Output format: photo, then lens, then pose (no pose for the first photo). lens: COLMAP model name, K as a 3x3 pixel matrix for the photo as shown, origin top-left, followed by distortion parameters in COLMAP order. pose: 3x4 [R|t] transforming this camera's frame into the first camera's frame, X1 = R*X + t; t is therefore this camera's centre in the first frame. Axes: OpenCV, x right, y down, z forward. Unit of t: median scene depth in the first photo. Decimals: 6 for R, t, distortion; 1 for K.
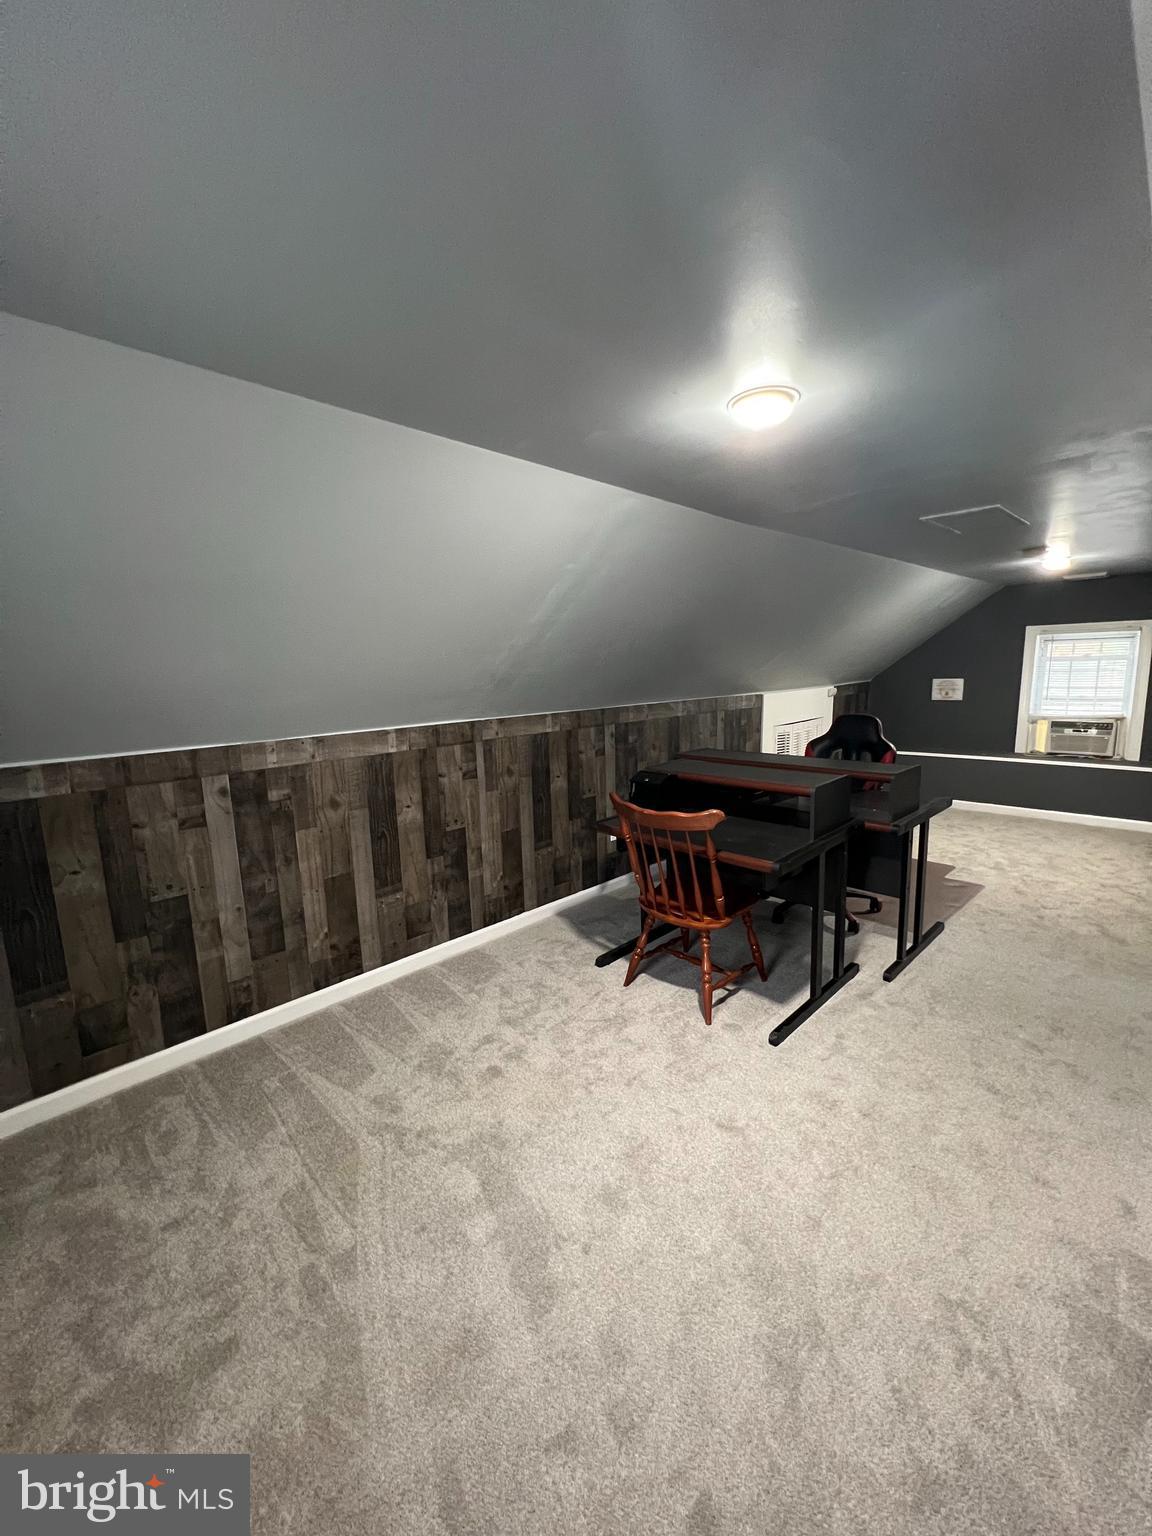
lens RADIAL K [[615.5, 0, 571.7], [0, 615.5, 765.8], [0, 0, 1]] dist [-0.000312, 0.000326]
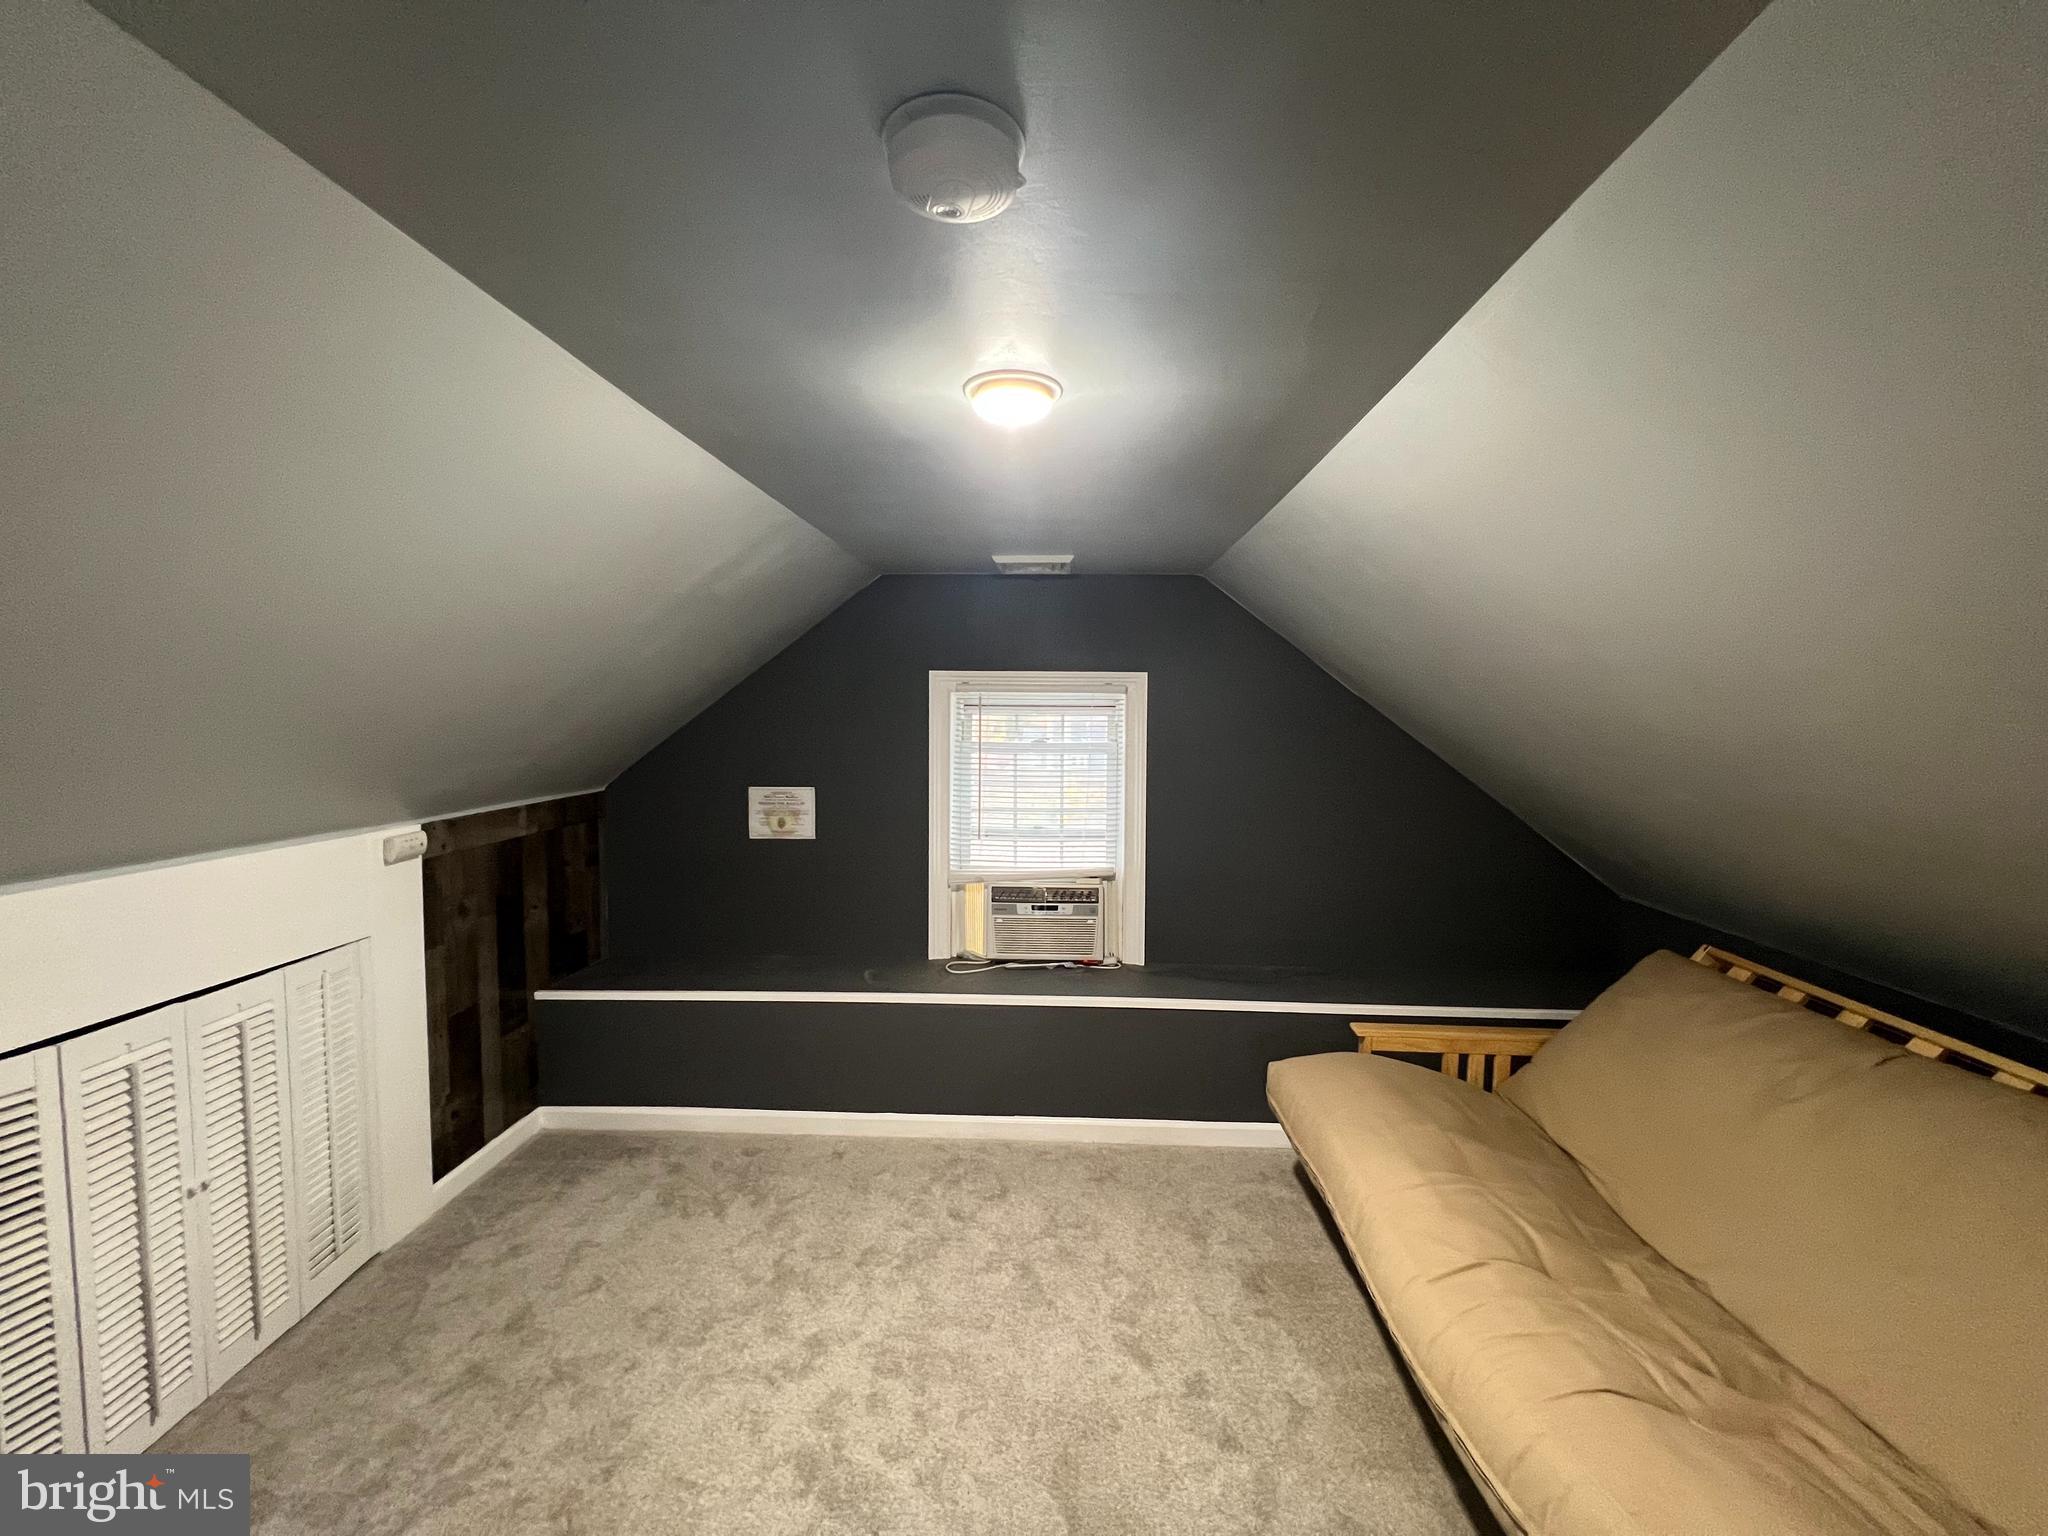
lens RADIAL K [[820.7, 0, 1028.3], [0, 820.7, 768.1], [0, 0, 1]] dist [-0.000312, 0.000326]
pose [[0.729472, -0.004510, 0.683996, 0.422203], [0.081601, 0.993411, -0.080476, -0.114007], [-0.679126, 0.114519, 0.725033, 0.580753]]
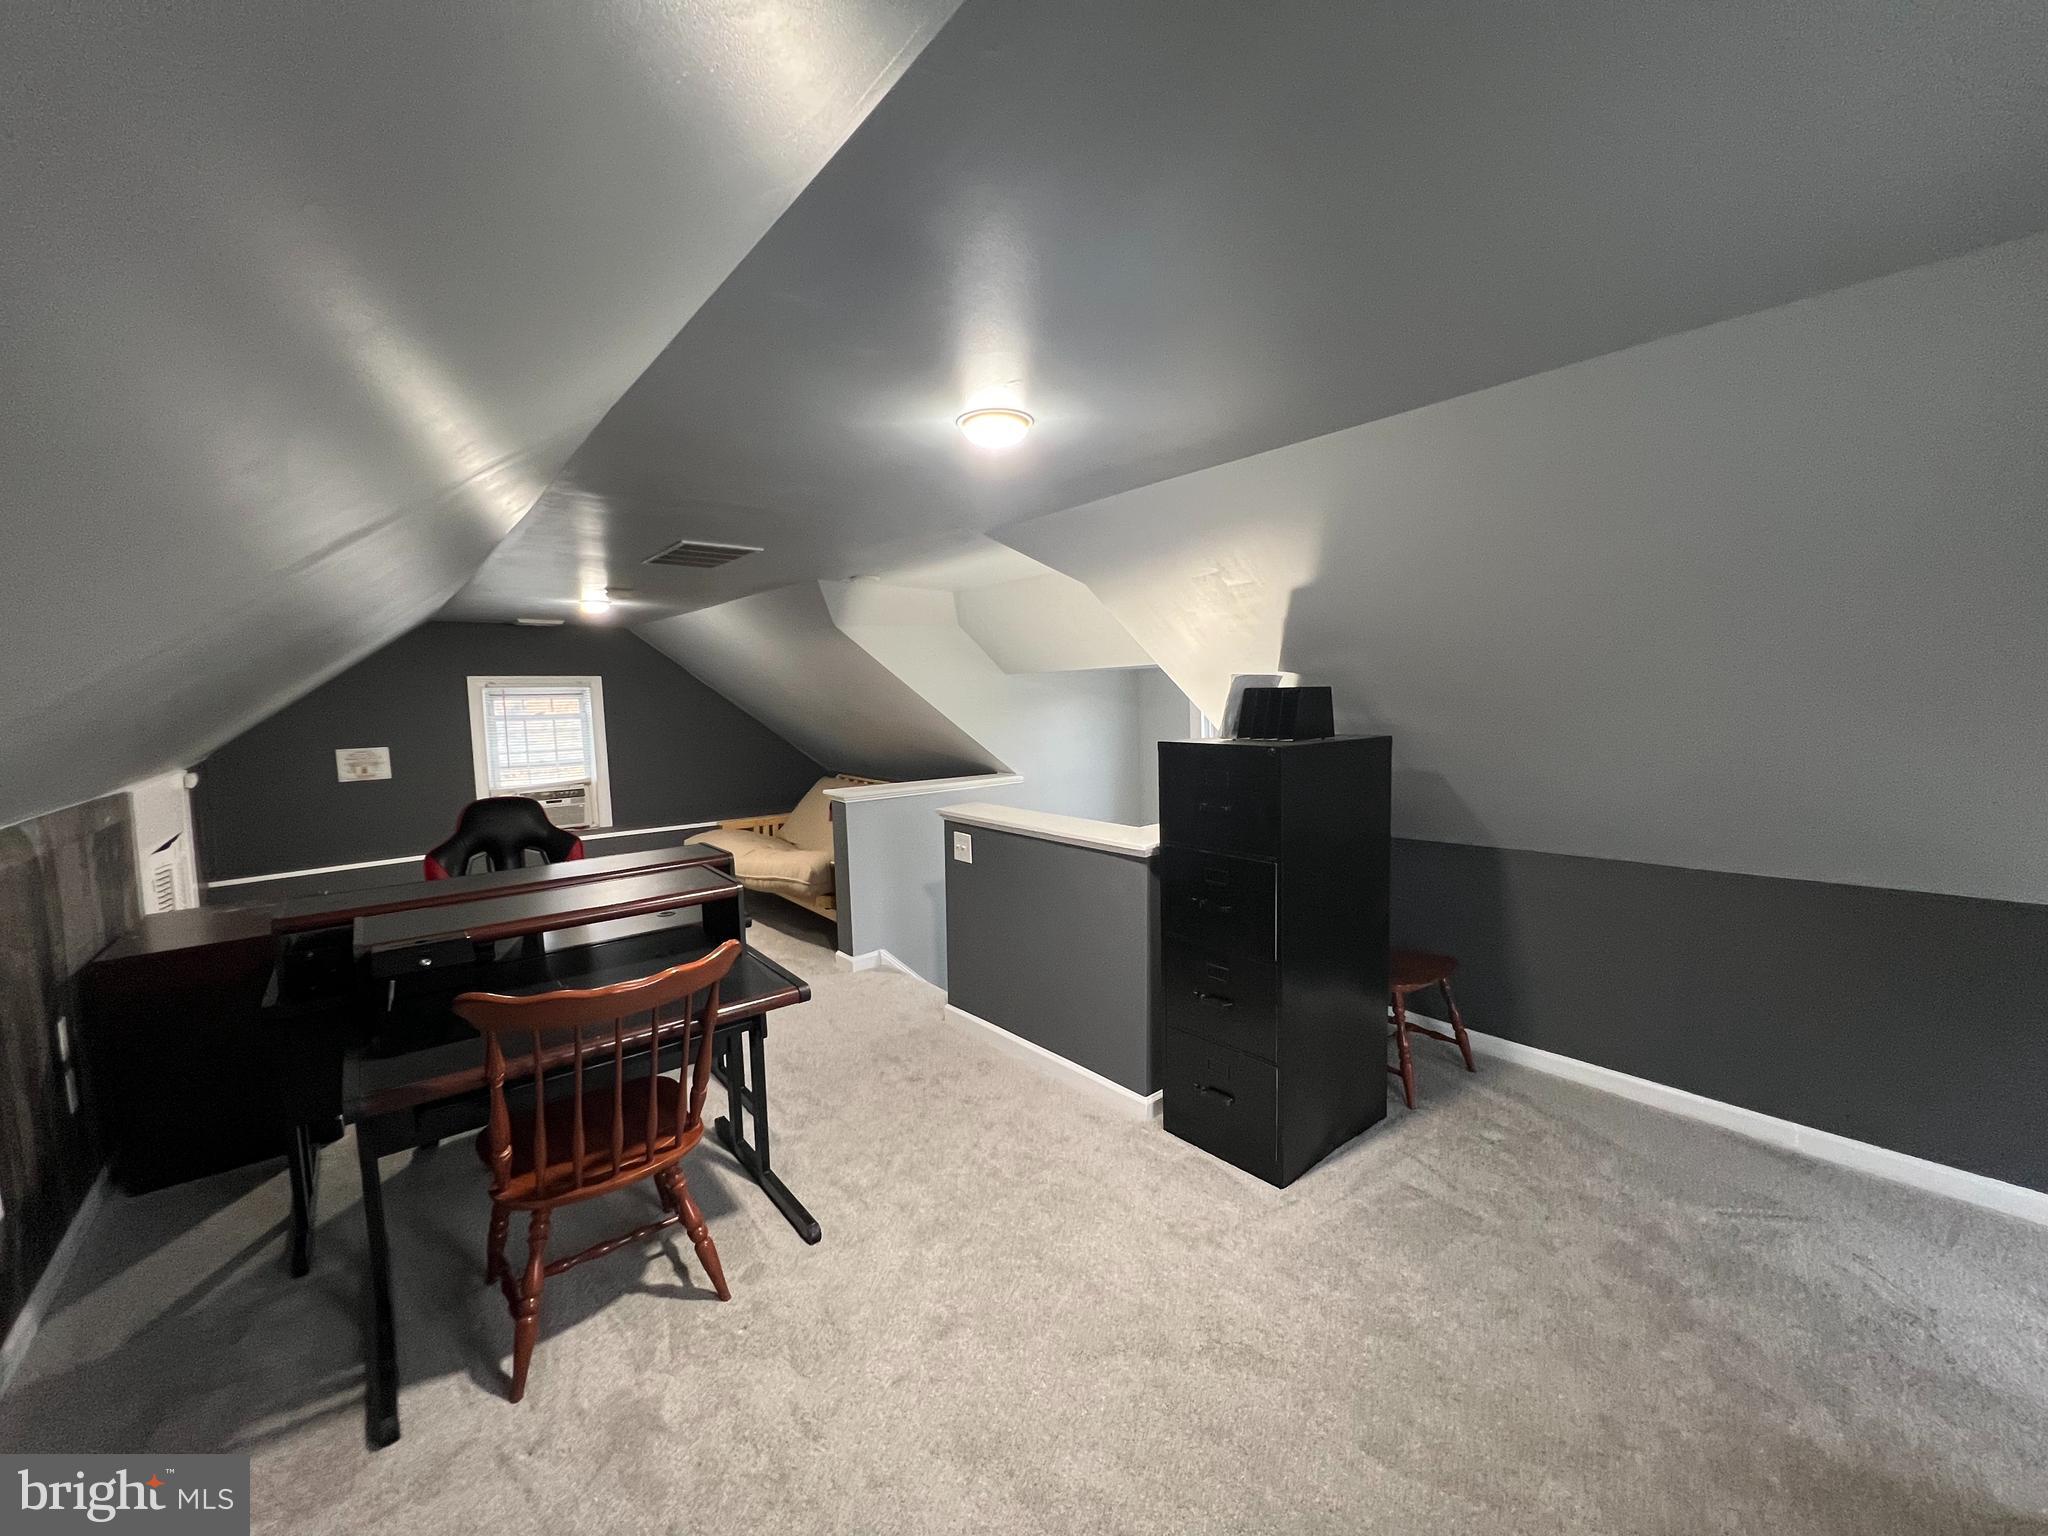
lens RADIAL K [[827.0, 0, 1027.0], [0, 827.0, 762.0], [0, 0, 1]] dist [0.000163, -0.000086]
pose [[0.080205, -0.055585, 0.995227, -0.257738], [0.181177, 0.982625, 0.040280, -0.039171], [-0.980174, 0.177082, 0.088883, 0.259080]]
